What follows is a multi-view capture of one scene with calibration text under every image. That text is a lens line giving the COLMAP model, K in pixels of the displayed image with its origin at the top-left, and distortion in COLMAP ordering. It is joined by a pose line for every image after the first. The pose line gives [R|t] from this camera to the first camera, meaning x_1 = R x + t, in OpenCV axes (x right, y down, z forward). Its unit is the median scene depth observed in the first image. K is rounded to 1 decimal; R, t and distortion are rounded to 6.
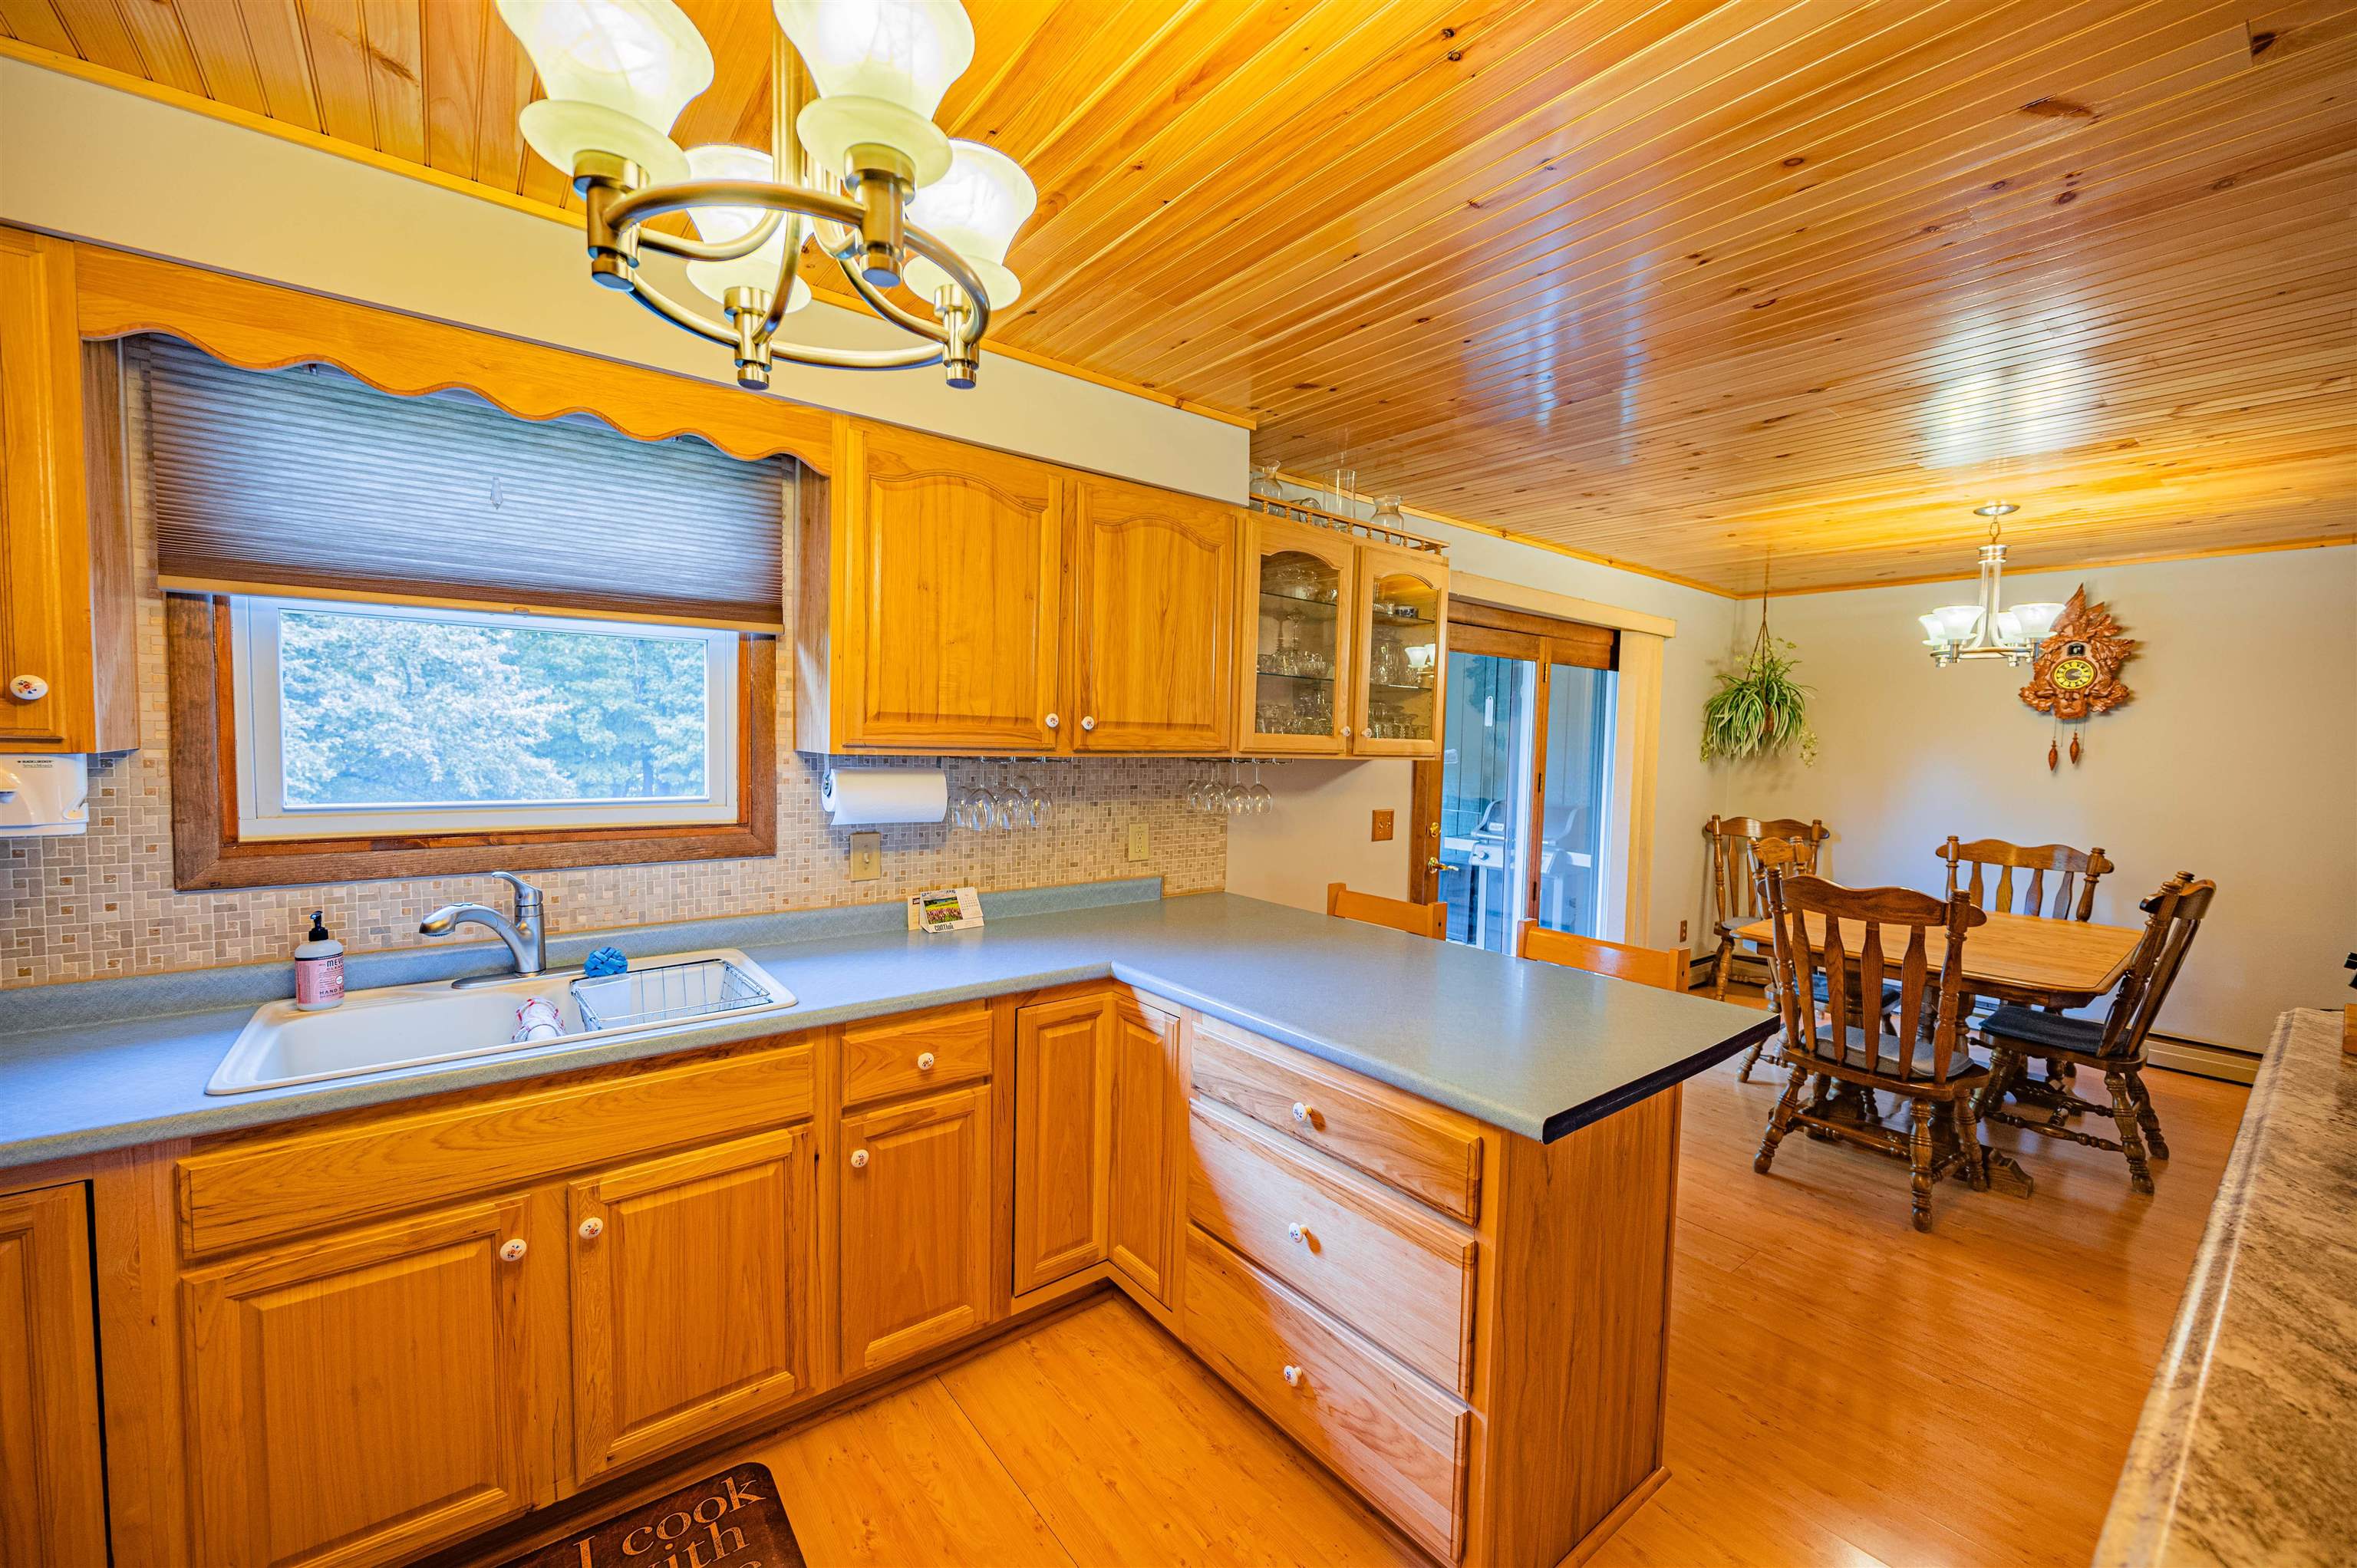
lens RADIAL K [[933.7, 0, 1176.8], [0, 933.7, 792.7], [0, 0, 1]] dist [0.000295, -0.001216]
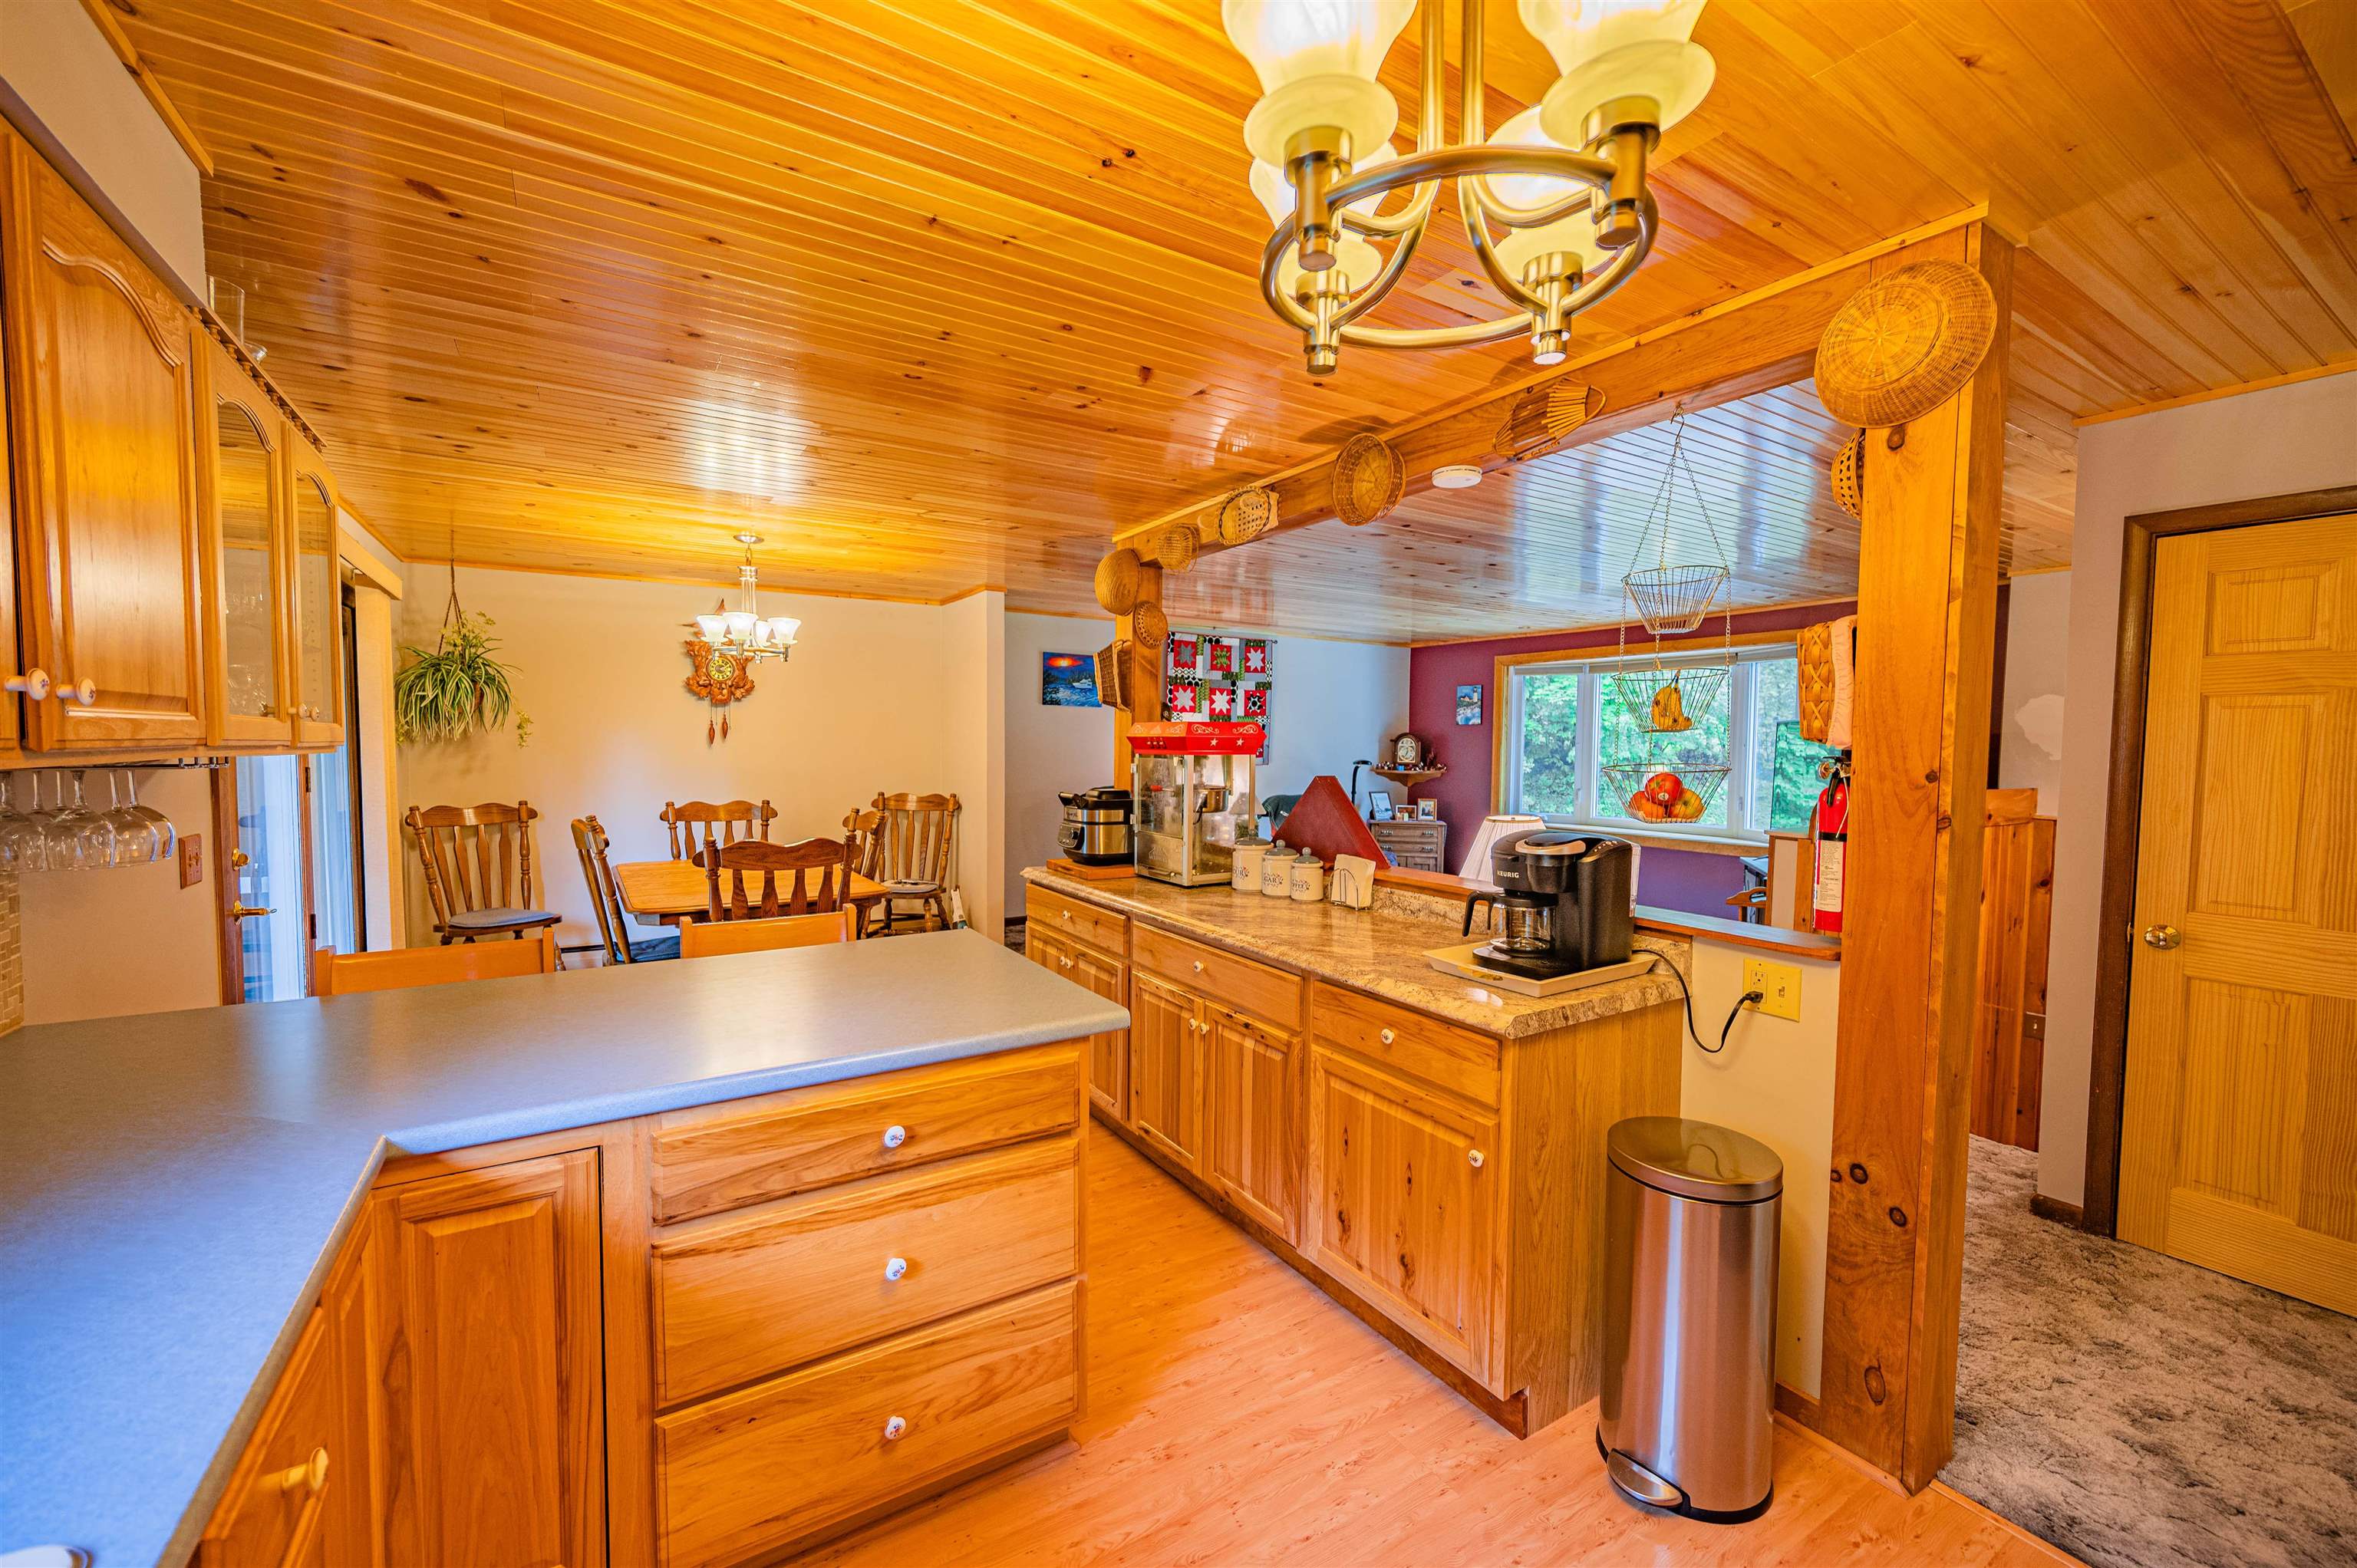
lens RADIAL K [[933.7, 0, 1184.1], [0, 933.7, 785.0], [0, 0, 1]] dist [0.000295, -0.001216]
pose [[0.111227, -0.070884, 0.991264, -0.456786], [0.055121, 0.996358, 0.065063, -0.027032], [-0.992265, 0.047403, 0.114729, 0.385790]]
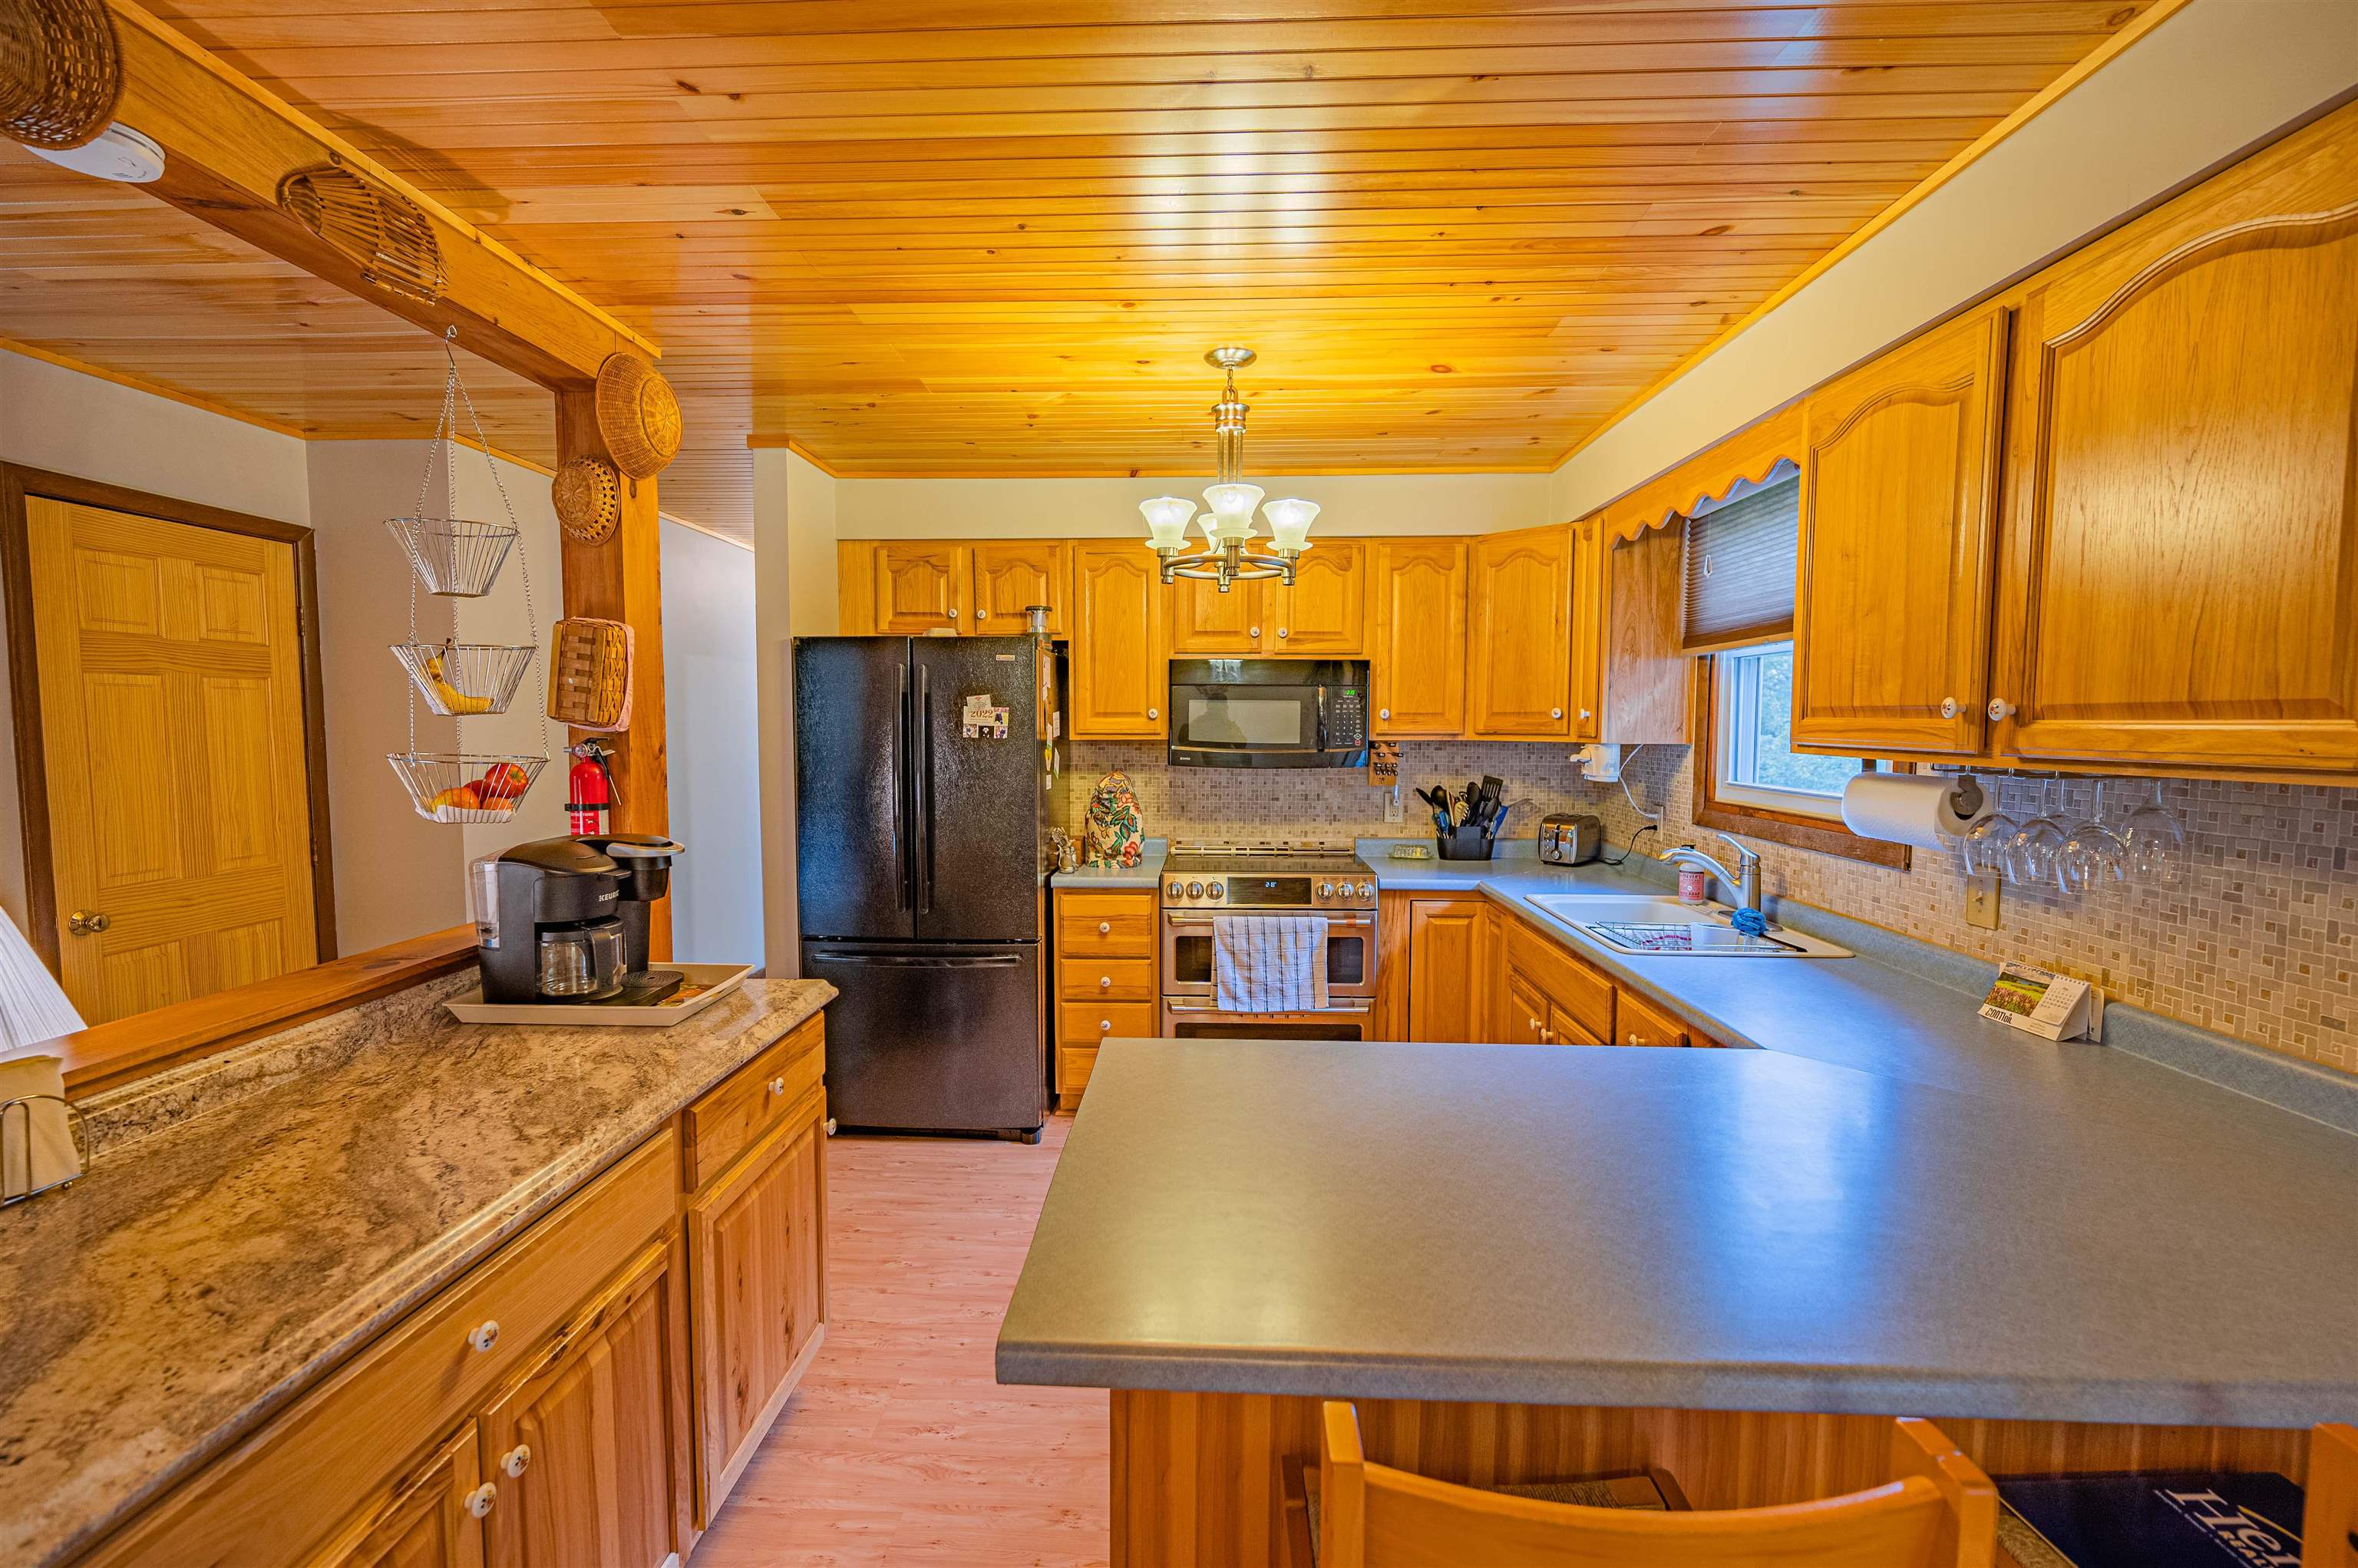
lens RADIAL K [[1035.5, 0, 1161.5], [0, 1035.5, 766.7], [0, 0, 1]] dist [-0.002189, -0.000745]
pose [[-0.664098, 0.005175, -0.747628, 0.702617], [-0.068959, 0.995289, 0.068144, -0.045046], [0.744459, 0.096809, -0.660613, 0.990046]]
